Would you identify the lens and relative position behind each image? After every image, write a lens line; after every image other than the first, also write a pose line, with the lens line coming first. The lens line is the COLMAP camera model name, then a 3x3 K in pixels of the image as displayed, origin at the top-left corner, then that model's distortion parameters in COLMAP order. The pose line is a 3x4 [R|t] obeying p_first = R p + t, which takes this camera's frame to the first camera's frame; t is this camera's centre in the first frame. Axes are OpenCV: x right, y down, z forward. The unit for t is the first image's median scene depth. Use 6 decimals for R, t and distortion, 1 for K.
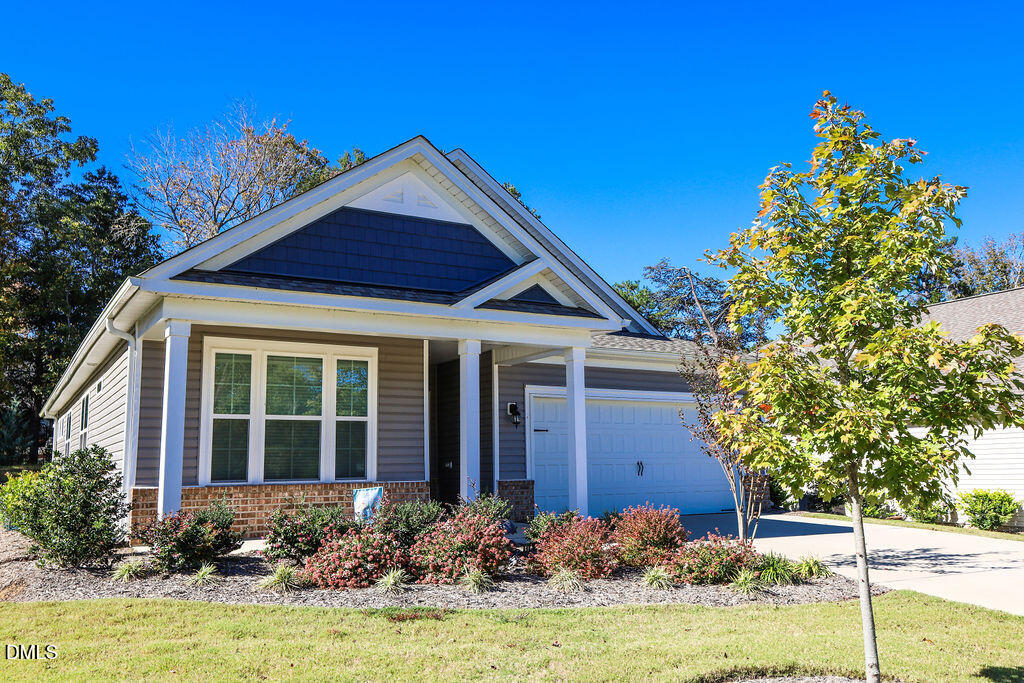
lens RADIAL K [[871.3, 0, 513.9], [0, 871.3, 342.3], [0, 0, 1]] dist [0.027645, -0.028166]
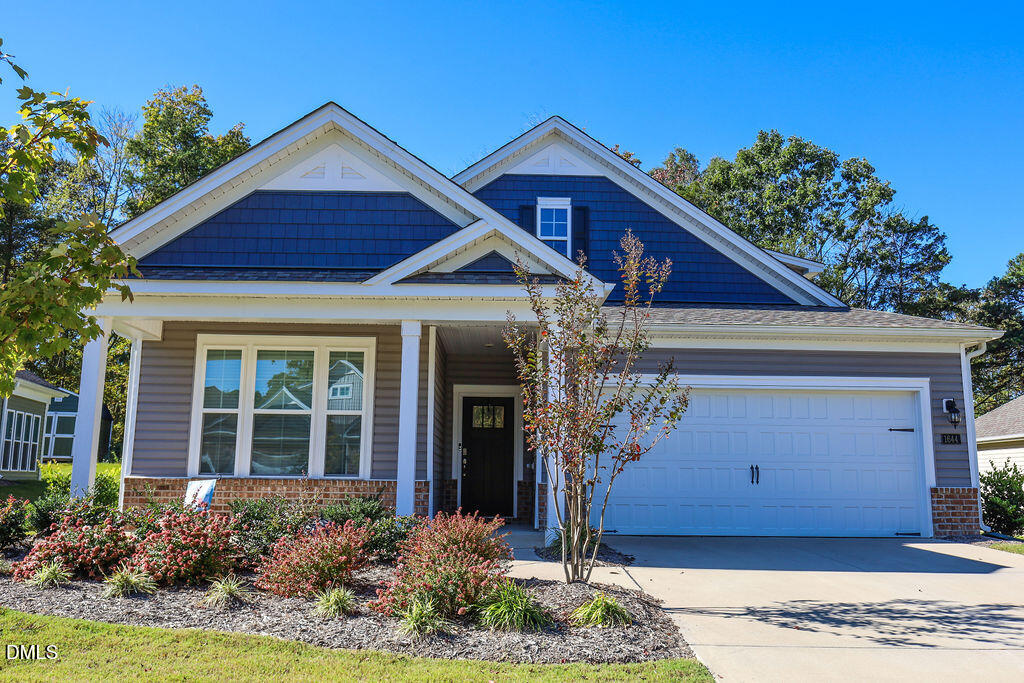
lens RADIAL K [[871.3, 0, 509.6], [0, 871.3, 340.8], [0, 0, 1]] dist [0.027645, -0.028166]
pose [[0.860154, -0.056313, -0.506916, 0.480265], [0.047504, 0.998411, -0.030306, 0.049014], [0.507817, 0.001987, 0.861462, 0.283017]]
